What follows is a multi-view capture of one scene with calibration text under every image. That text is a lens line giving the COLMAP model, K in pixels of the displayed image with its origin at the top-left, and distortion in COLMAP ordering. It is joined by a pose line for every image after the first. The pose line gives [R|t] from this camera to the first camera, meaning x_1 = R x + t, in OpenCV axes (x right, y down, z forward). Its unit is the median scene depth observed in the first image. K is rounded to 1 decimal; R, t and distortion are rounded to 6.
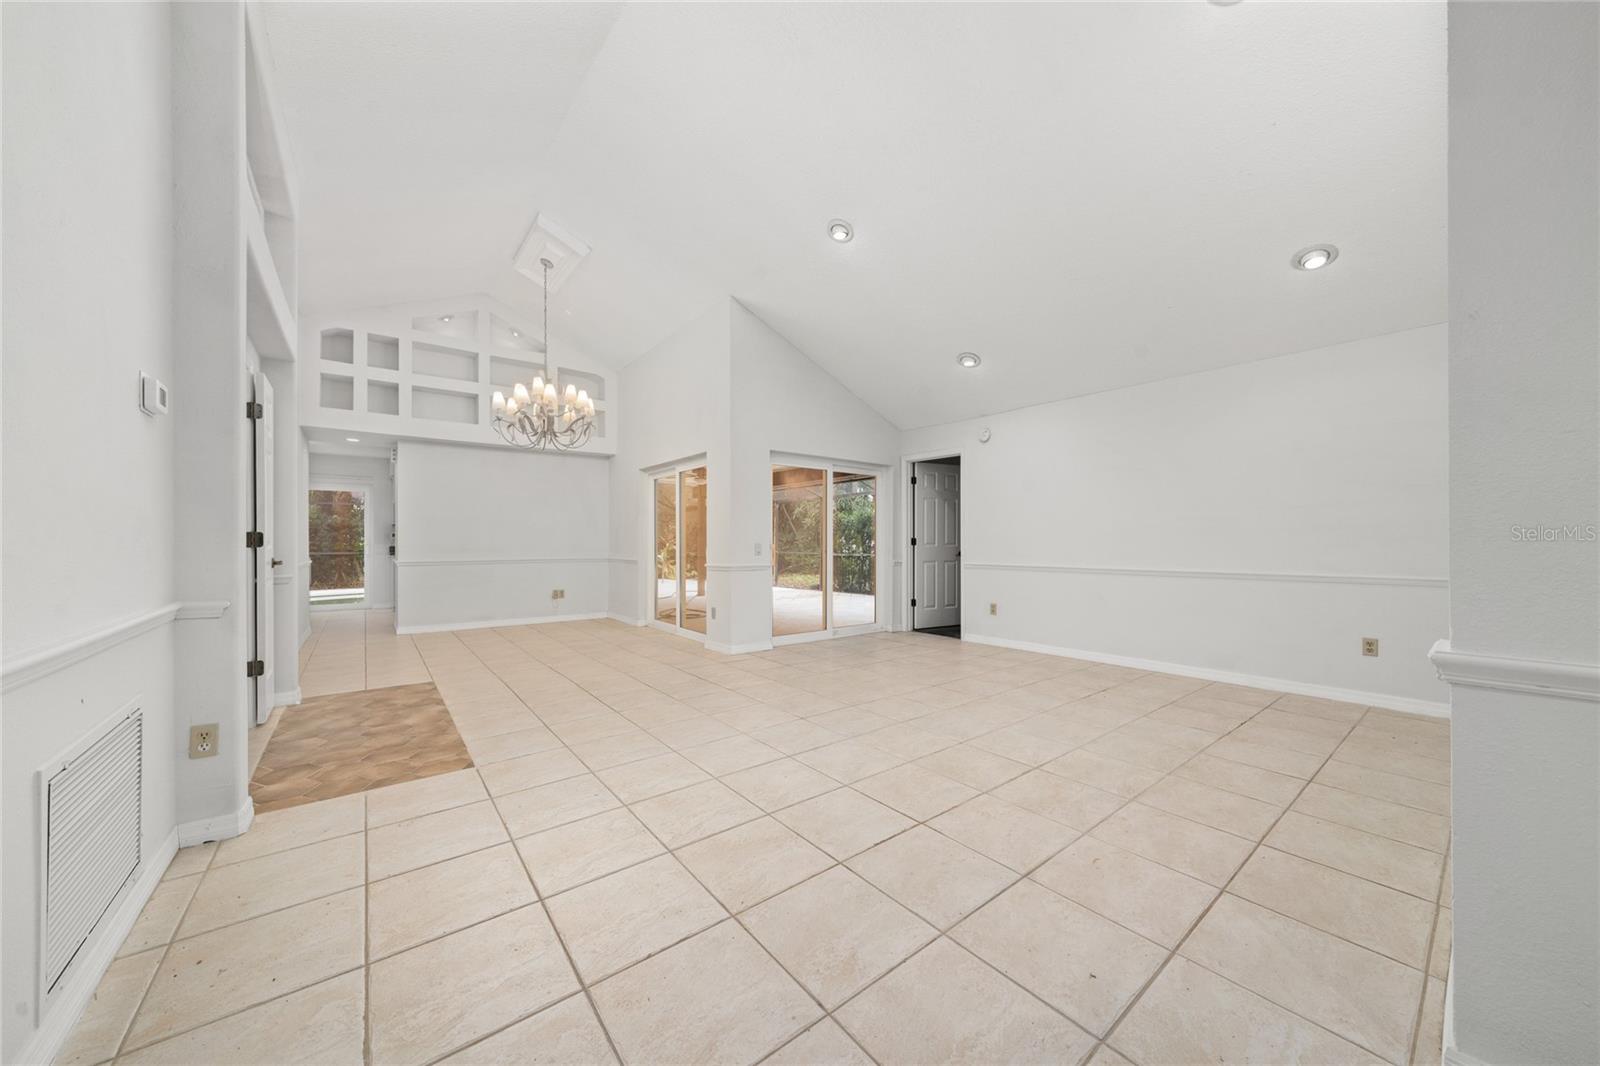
lens RADIAL K [[556.9, 0, 800.9], [0, 556.9, 538.7], [0, 0, 1]] dist [0.000327, -0.000031]
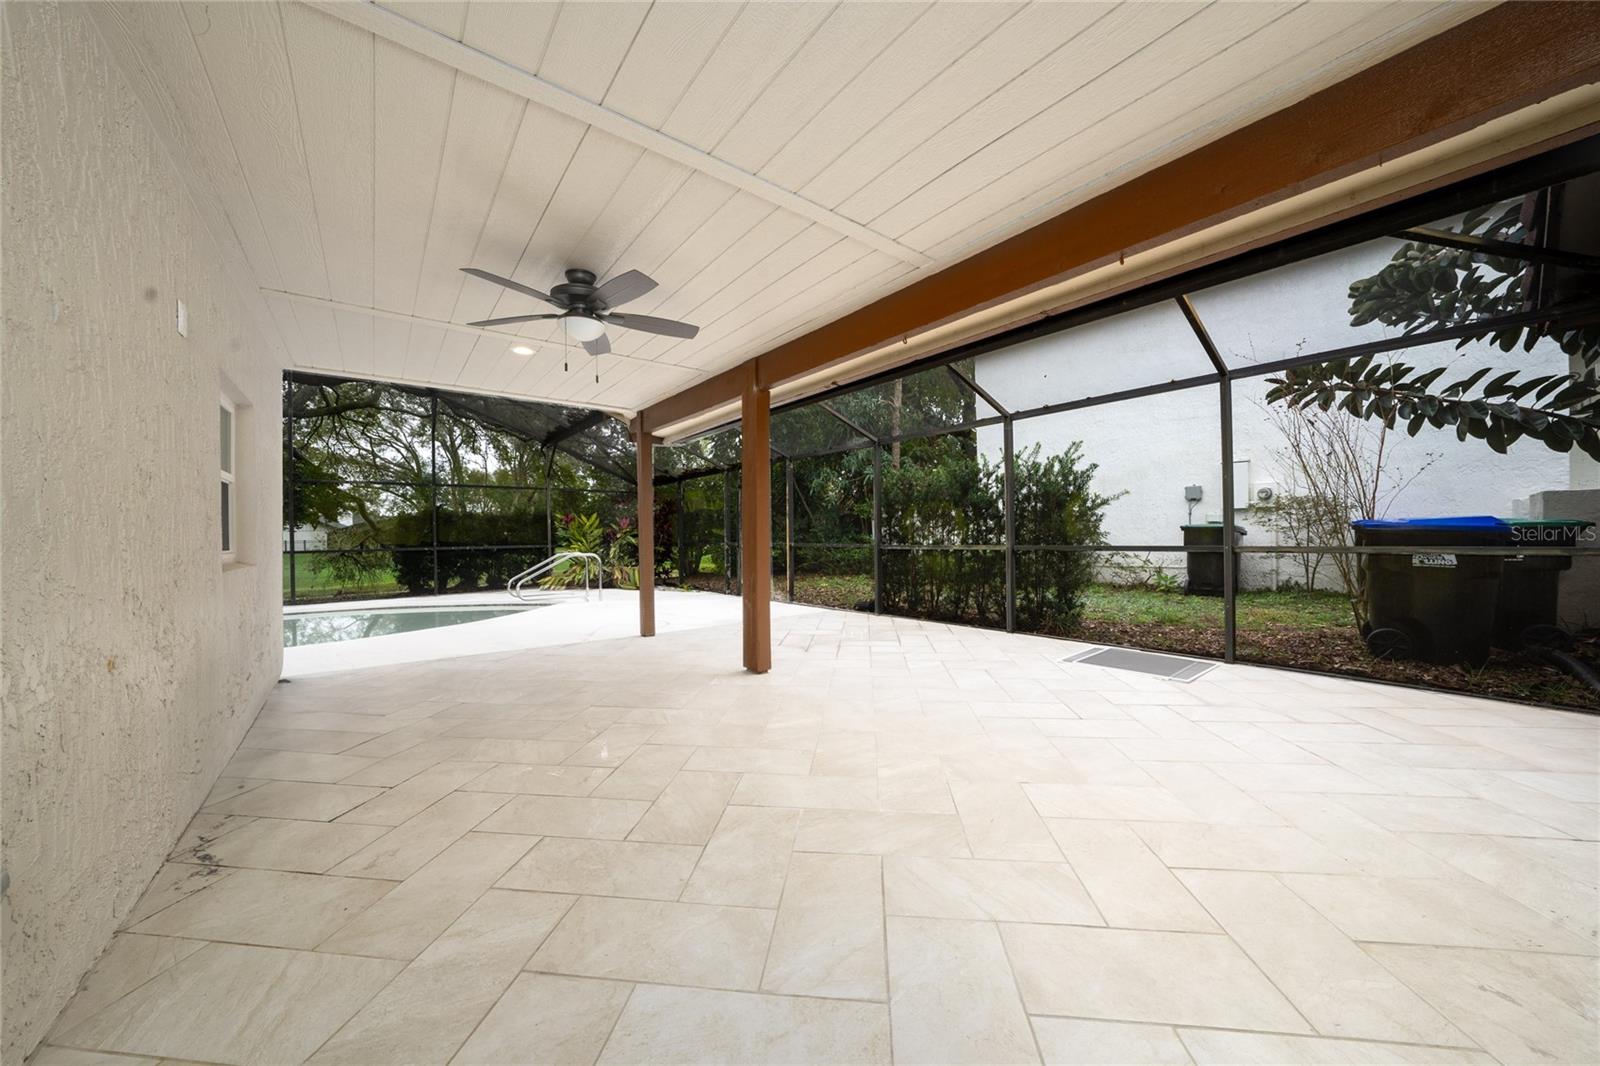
lens RADIAL K [[557.7, 0, 797.9], [0, 557.7, 536.6], [0, 0, 1]] dist [-0.029653, 0.000000]
pose [[0.999817, -0.018138, -0.006015, -0.086937], [0.018210, 0.999761, 0.012091, 0.022430], [0.005794, -0.012199, 0.999909, 1.059089]]
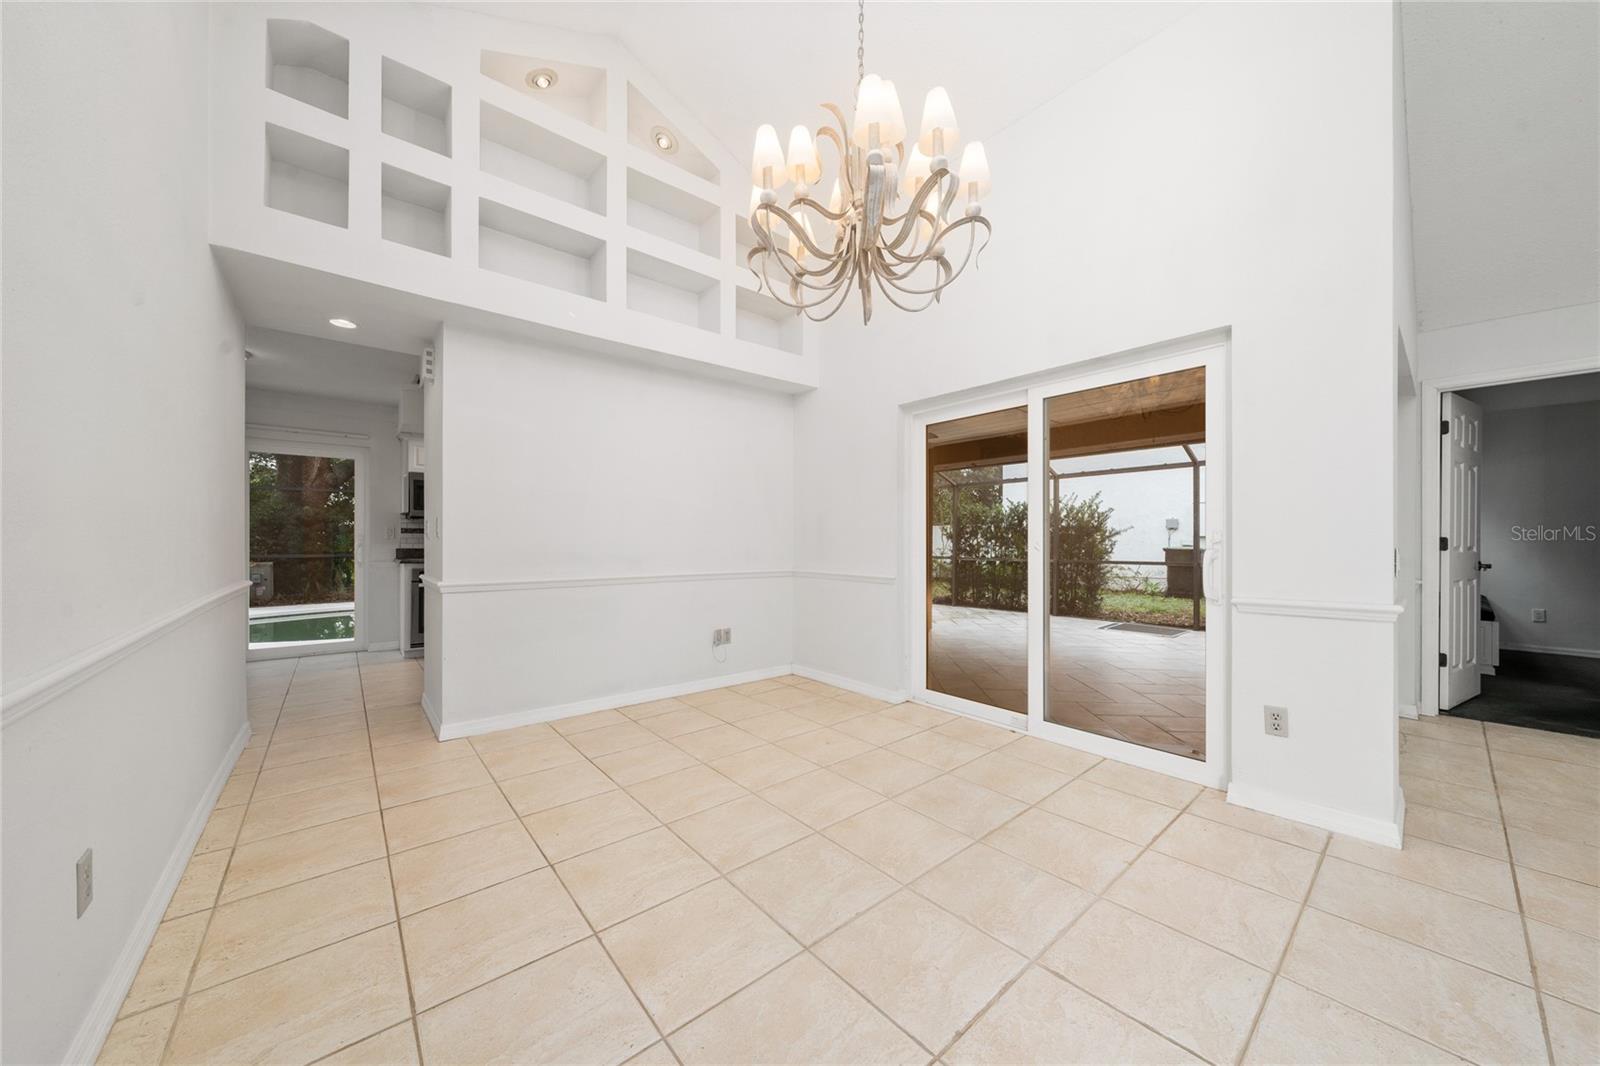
lens RADIAL K [[550.8, 0, 801.7], [0, 550.8, 541.0], [0, 0, 1]] dist [-0.000117, 0.000064]
pose [[0.999361, 0.003033, 0.035602, -0.466979], [-0.003177, 0.999987, 0.003985, 0.002572], [-0.035590, -0.004095, 0.999358, 0.561245]]
